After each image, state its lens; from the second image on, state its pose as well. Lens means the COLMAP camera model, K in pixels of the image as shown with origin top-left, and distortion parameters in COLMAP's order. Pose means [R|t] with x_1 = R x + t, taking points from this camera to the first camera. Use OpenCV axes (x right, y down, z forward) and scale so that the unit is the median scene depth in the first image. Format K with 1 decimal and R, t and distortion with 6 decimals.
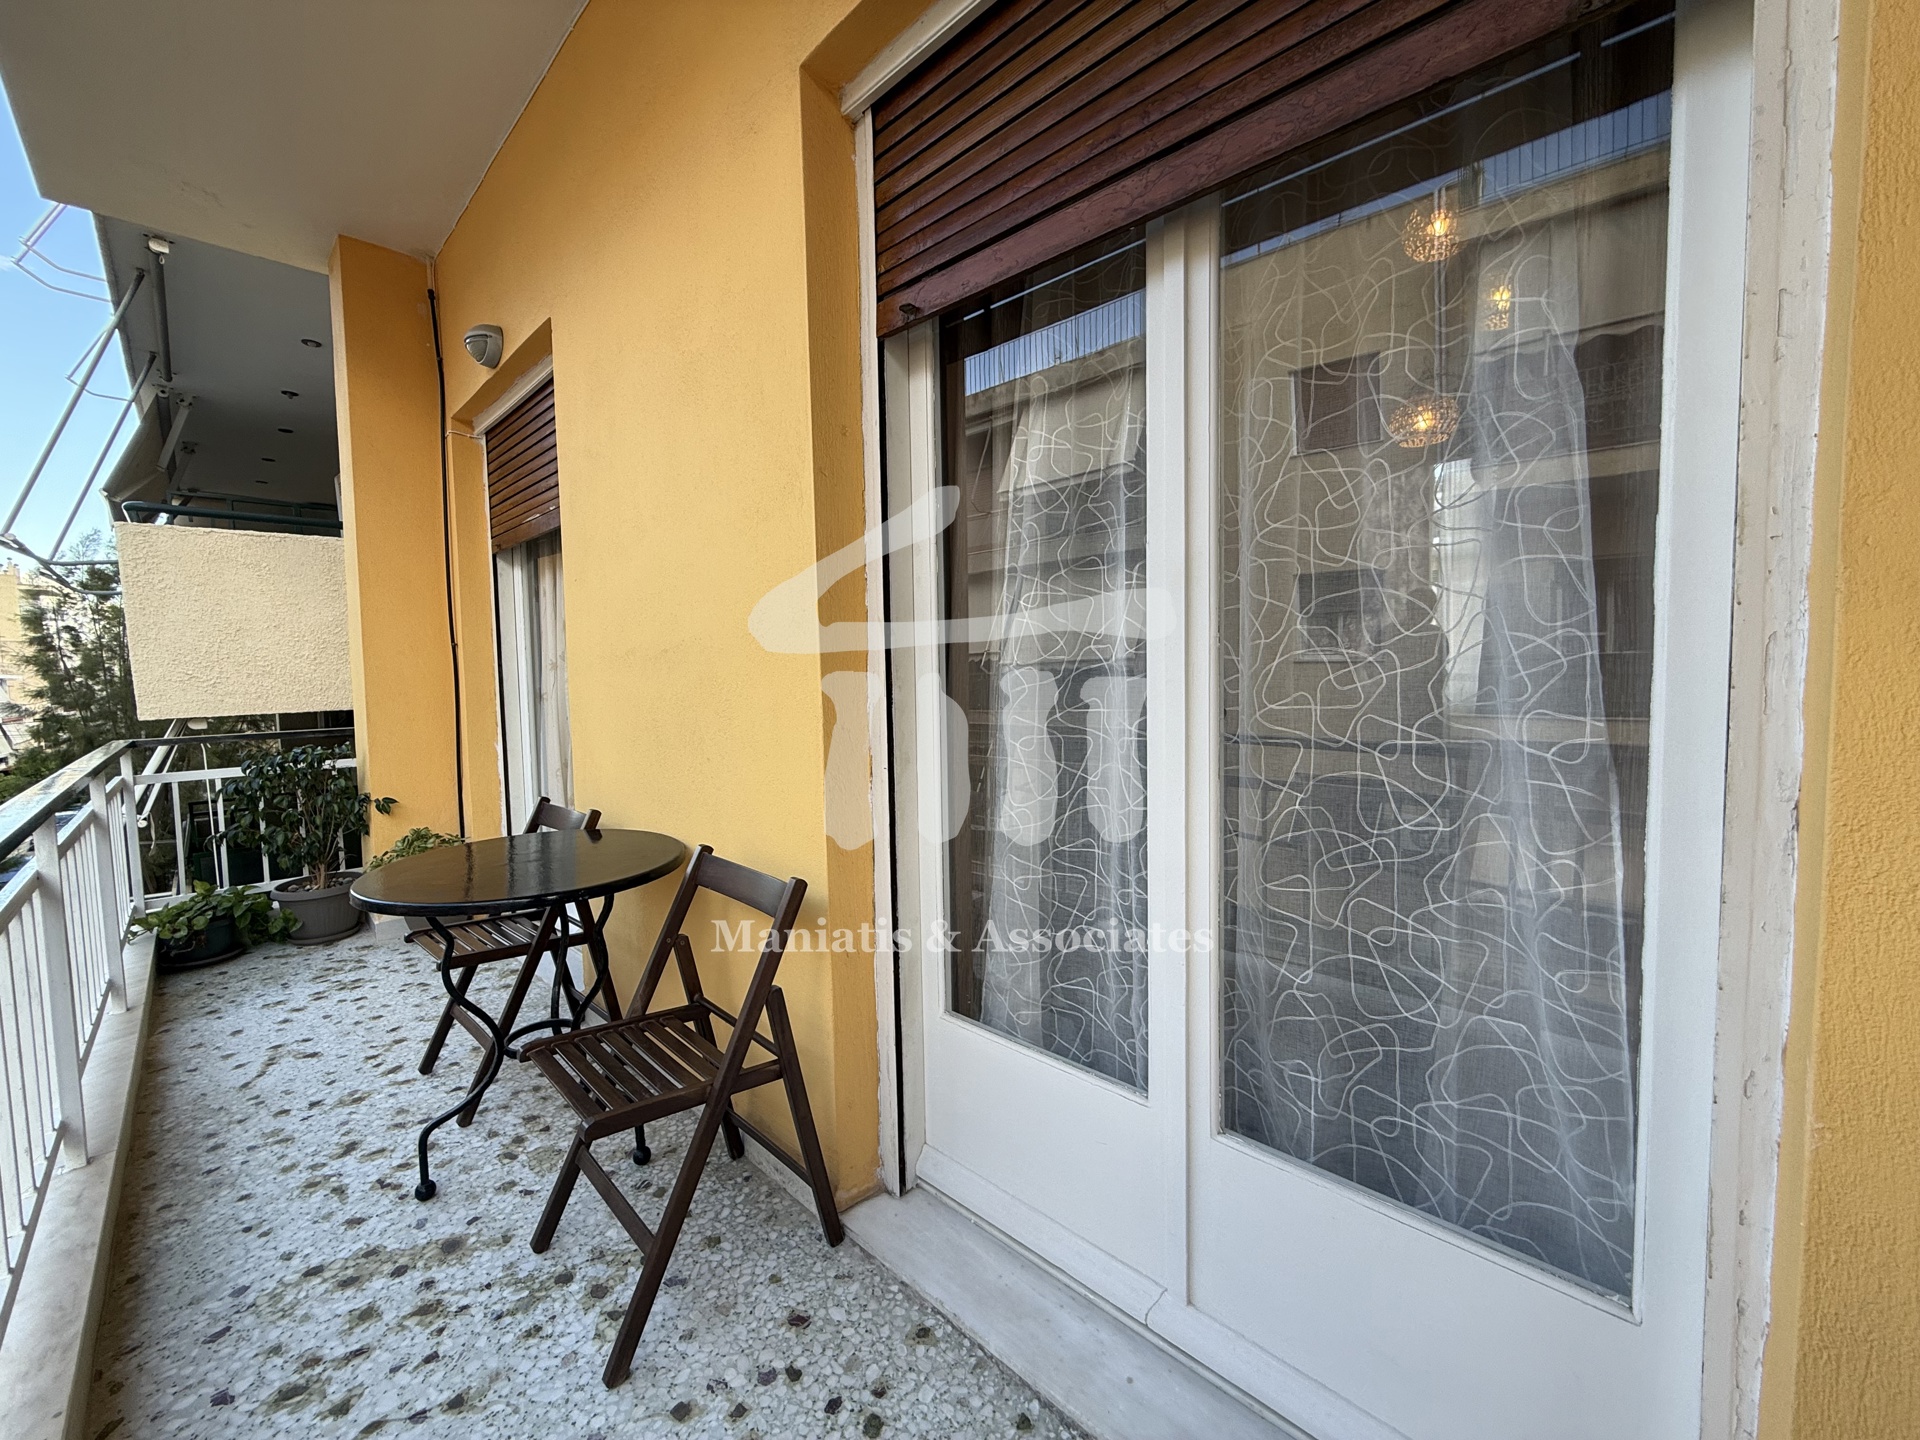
lens RADIAL K [[770.4, 0, 960.0], [0, 770.4, 720.0], [0, 0, 1]] dist [-0.002068, 0.001052]
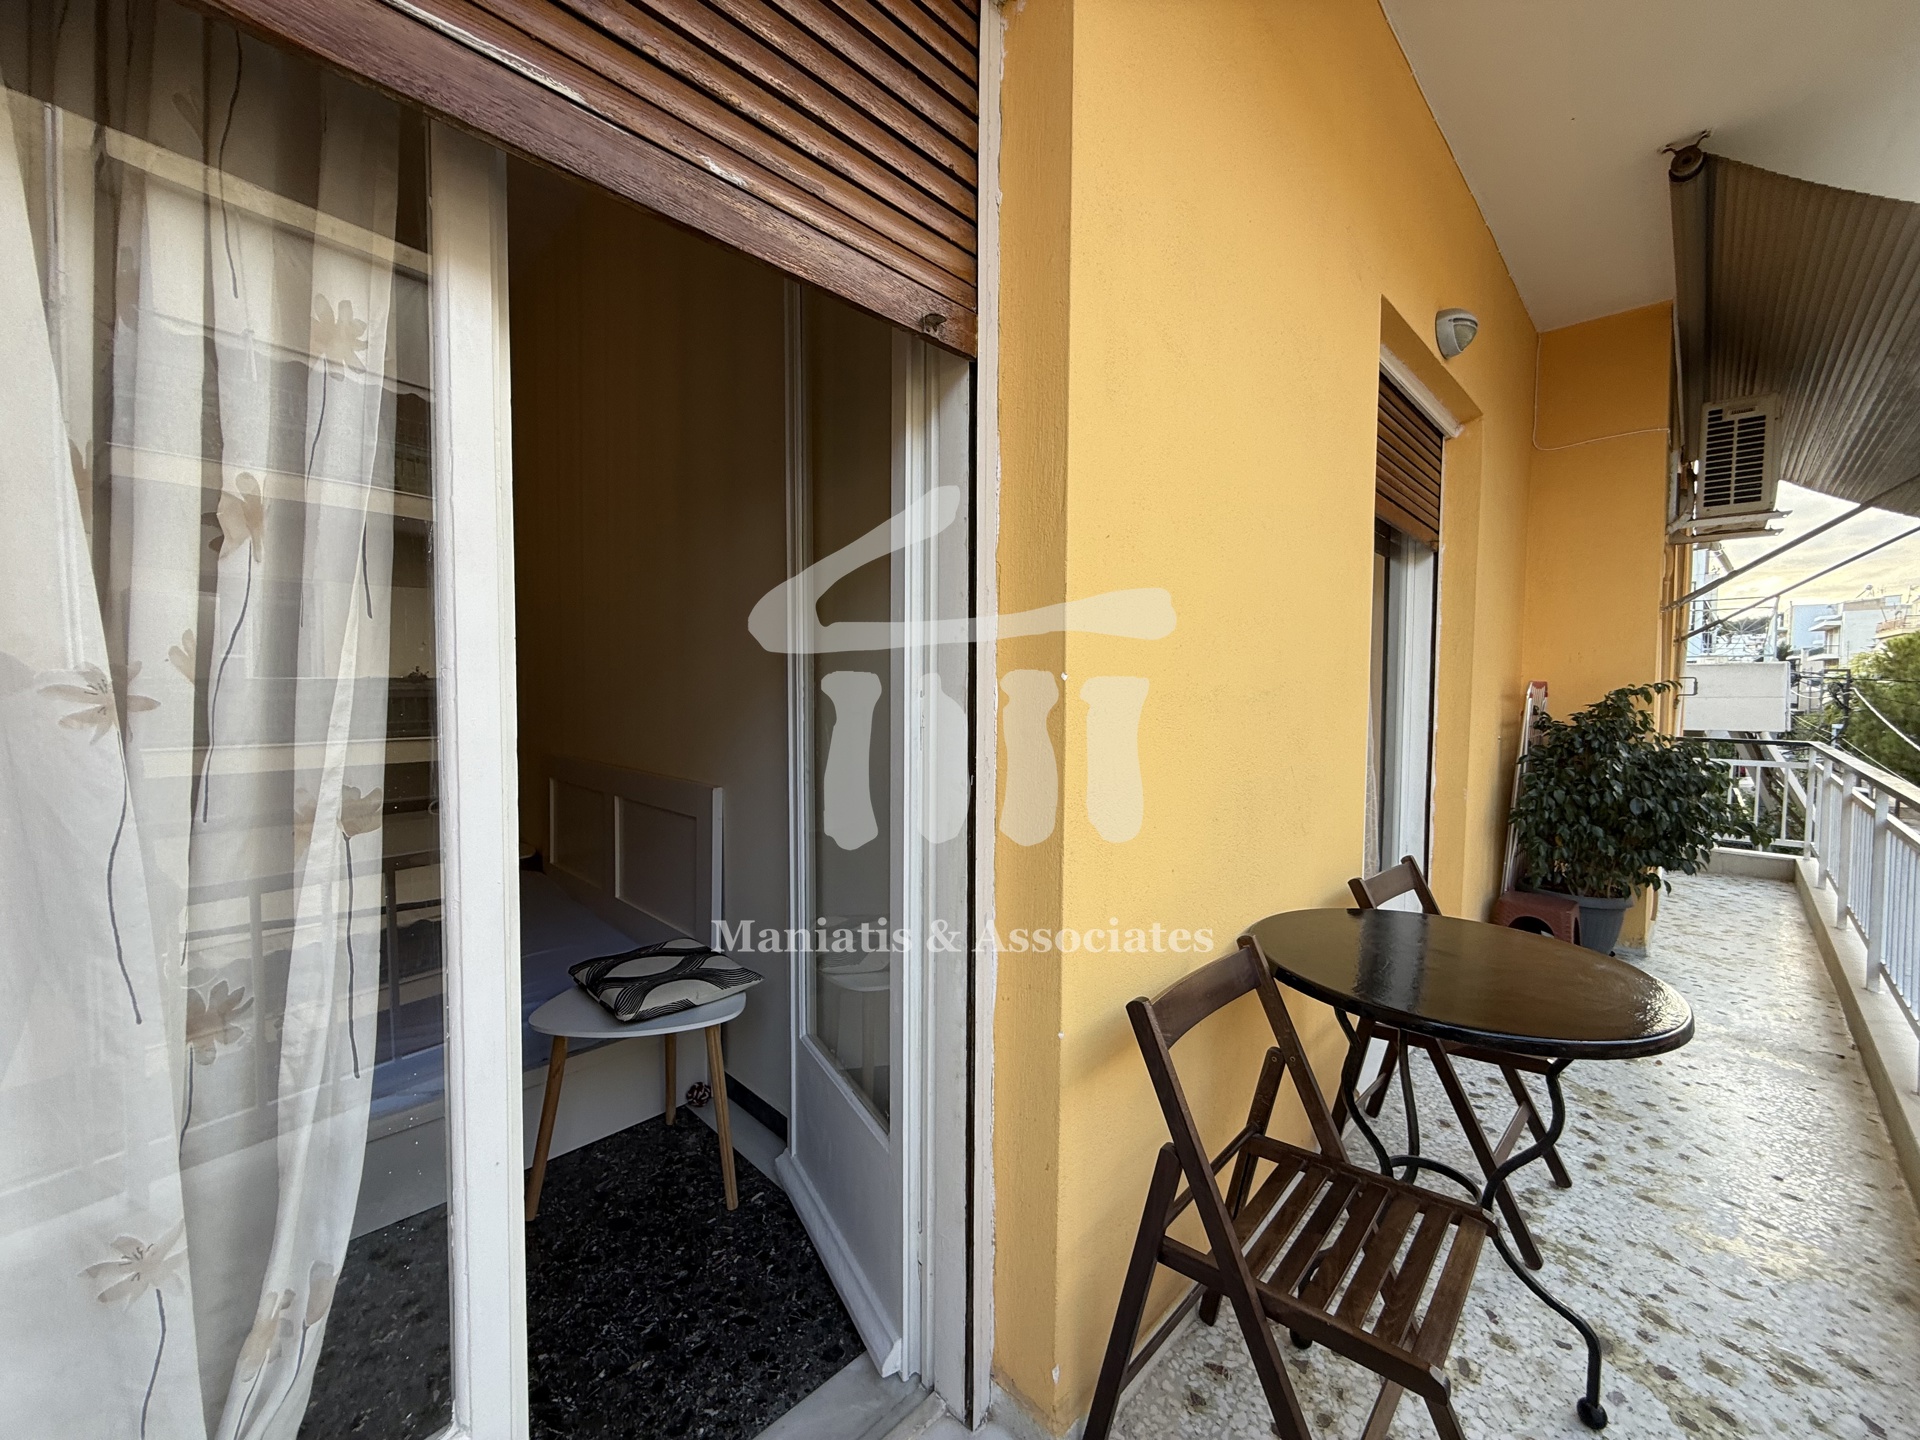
lens RADIAL K [[770.4, 0, 960.0], [0, 770.4, 720.0], [0, 0, 1]] dist [-0.002068, 0.001052]
pose [[-0.009548, -0.021998, 0.999712, -1.714177], [0.057850, 0.998071, 0.022514, -0.134048], [-0.998280, 0.058049, -0.008257, 1.906783]]
